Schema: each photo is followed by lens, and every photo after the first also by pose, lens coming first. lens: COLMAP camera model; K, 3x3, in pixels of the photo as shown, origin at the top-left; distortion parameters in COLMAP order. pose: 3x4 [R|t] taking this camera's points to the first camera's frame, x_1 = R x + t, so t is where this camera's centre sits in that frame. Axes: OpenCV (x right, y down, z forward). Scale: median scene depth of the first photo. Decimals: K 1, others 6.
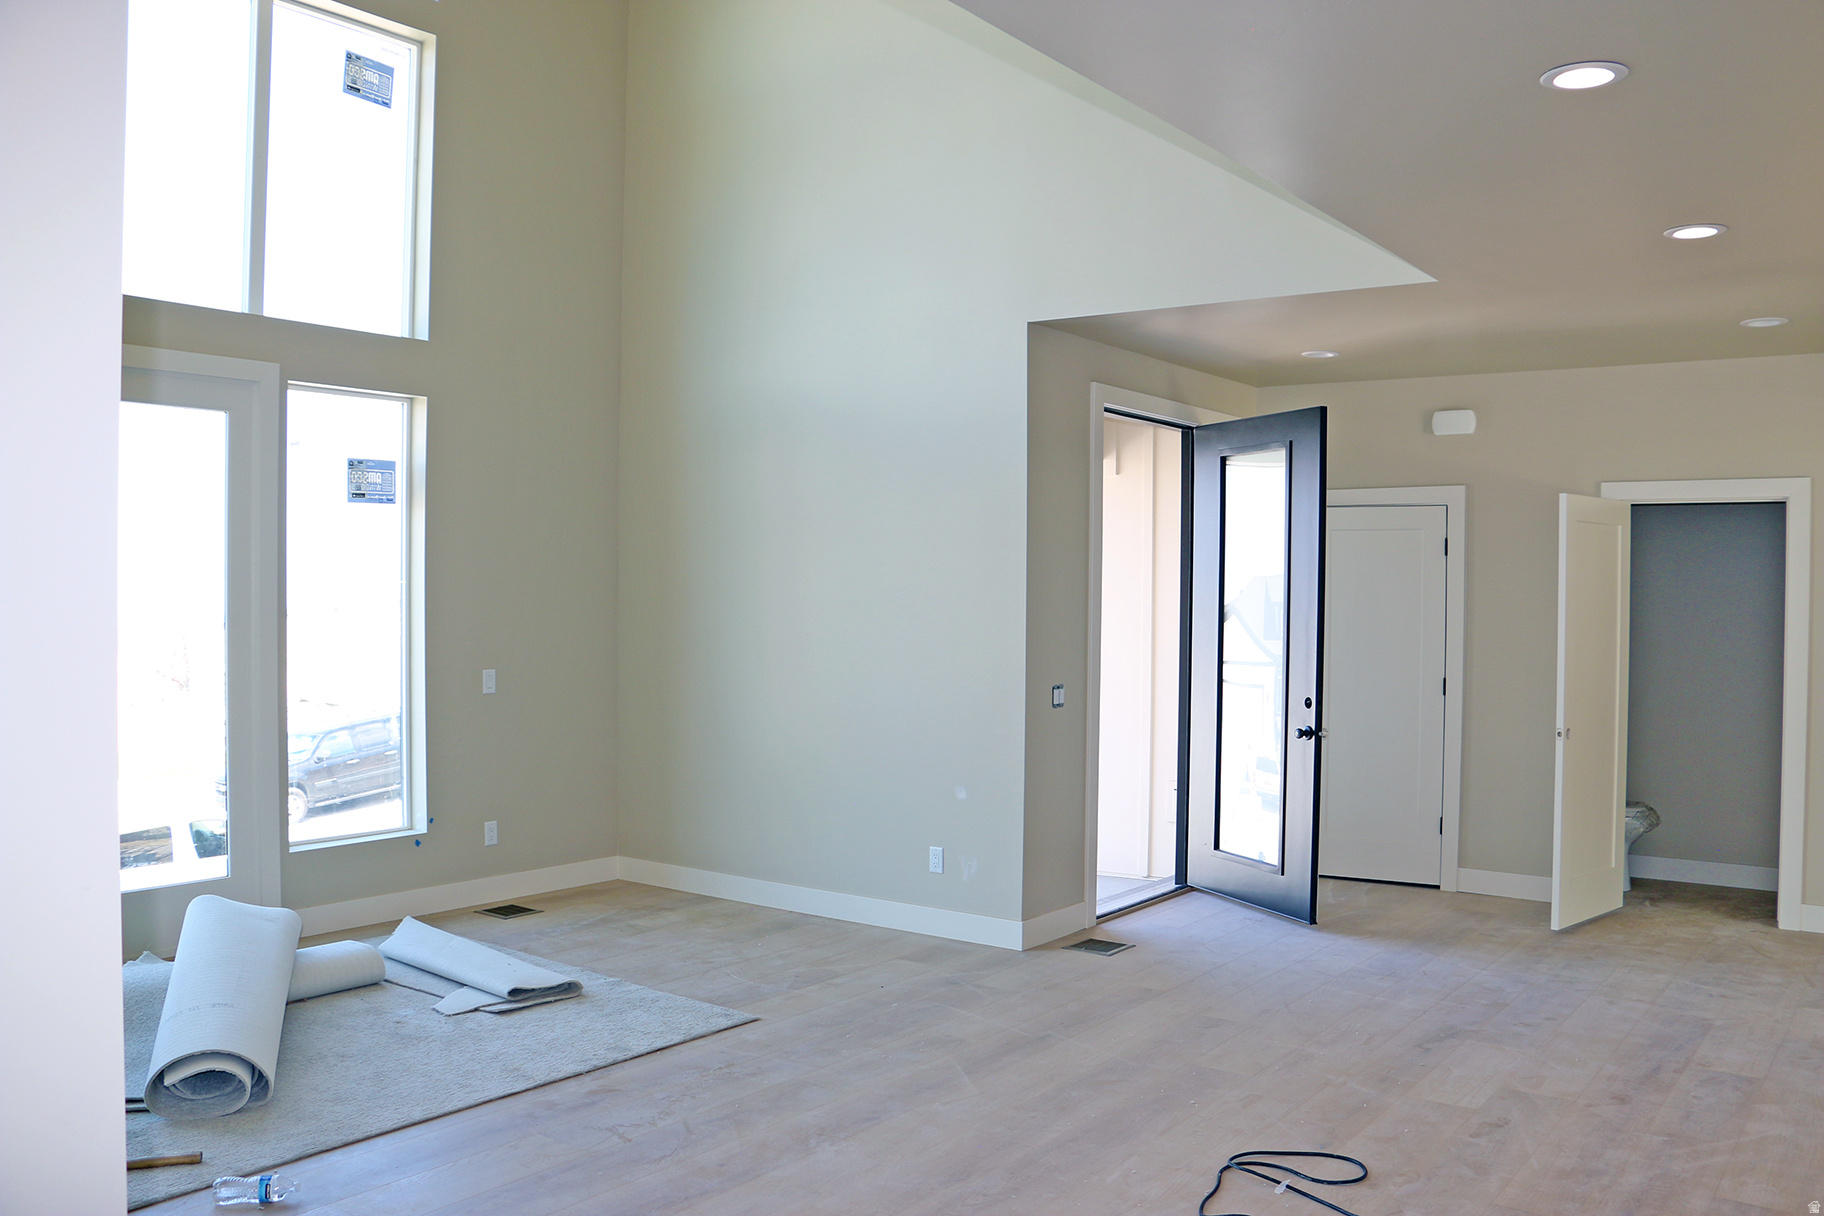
lens RADIAL K [[1531.4, 0, 920.3], [0, 1531.4, 620.2], [0, 0, 1]] dist [-0.179393, 0.146082]
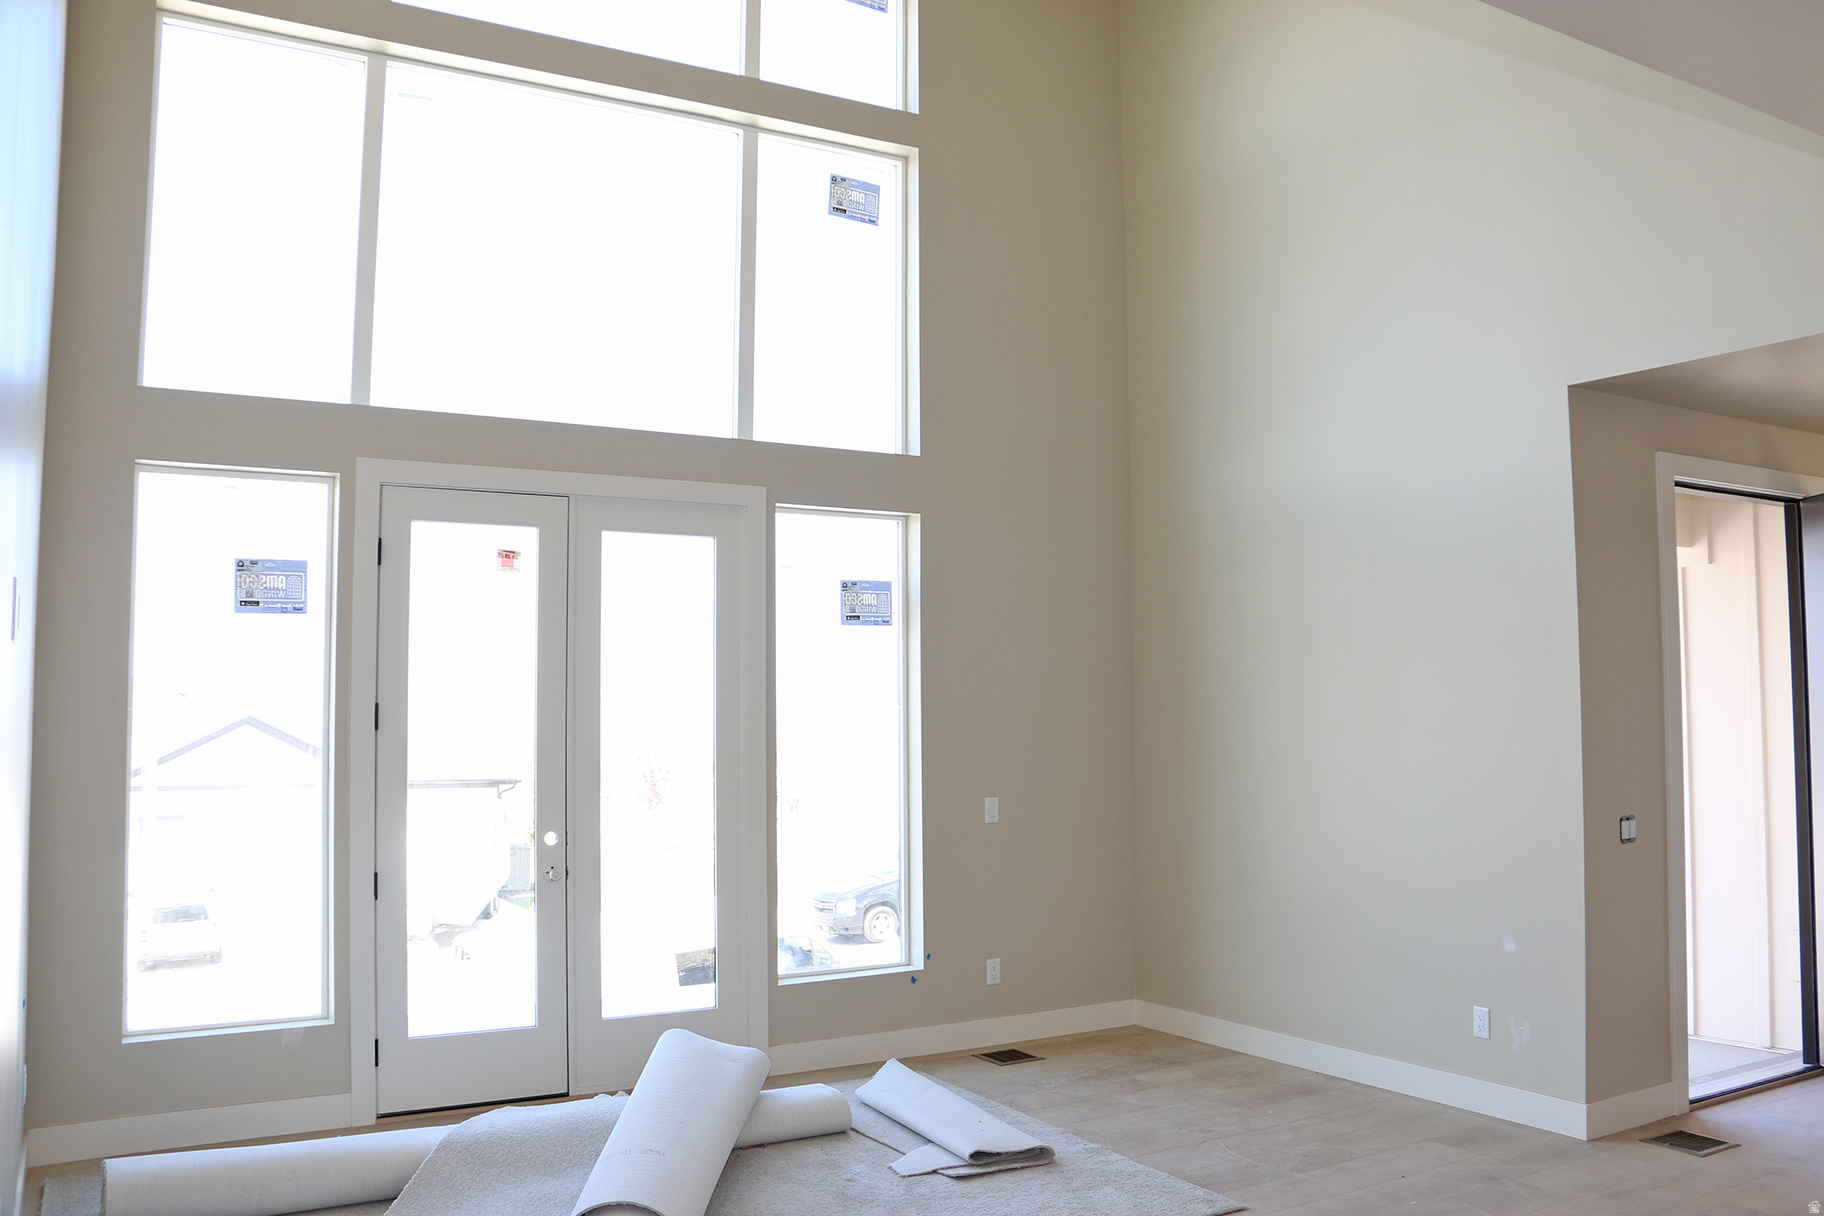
lens RADIAL K [[1531.4, 0, 910.1], [0, 1531.4, 598.0], [0, 0, 1]] dist [-0.179393, 0.146082]
pose [[0.919474, -0.041937, -0.390909, 0.050054], [0.006082, 0.995693, -0.092511, -0.003844], [0.393105, 0.082684, 0.915769, 0.101619]]
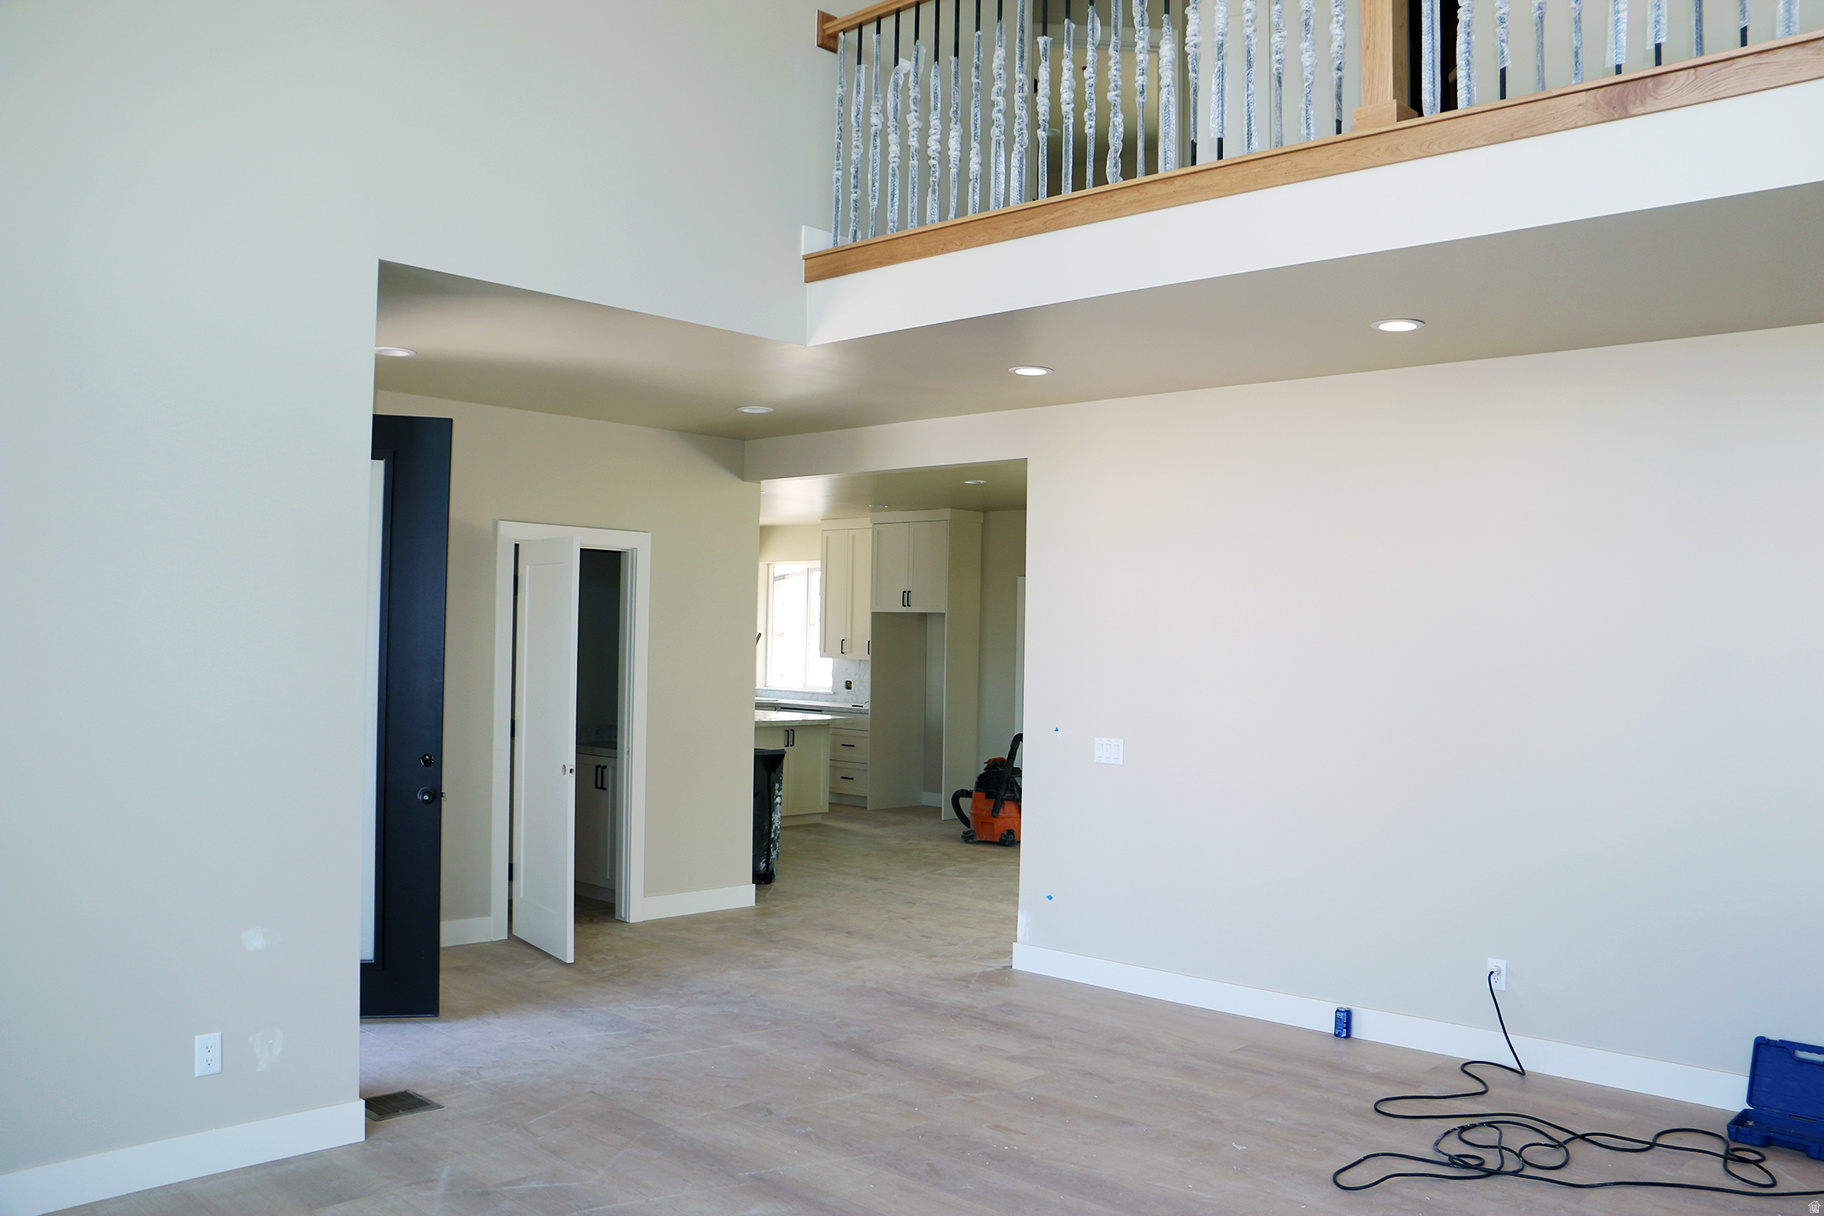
lens RADIAL K [[1531.4, 0, 913.5], [0, 1531.4, 615.4], [0, 0, 1]] dist [-0.179393, 0.146082]
pose [[0.107215, 0.010371, 0.994182, -0.569683], [-0.000799, 0.999946, -0.010344, -0.018894], [-0.994235, 0.000315, 0.107218, 0.649040]]
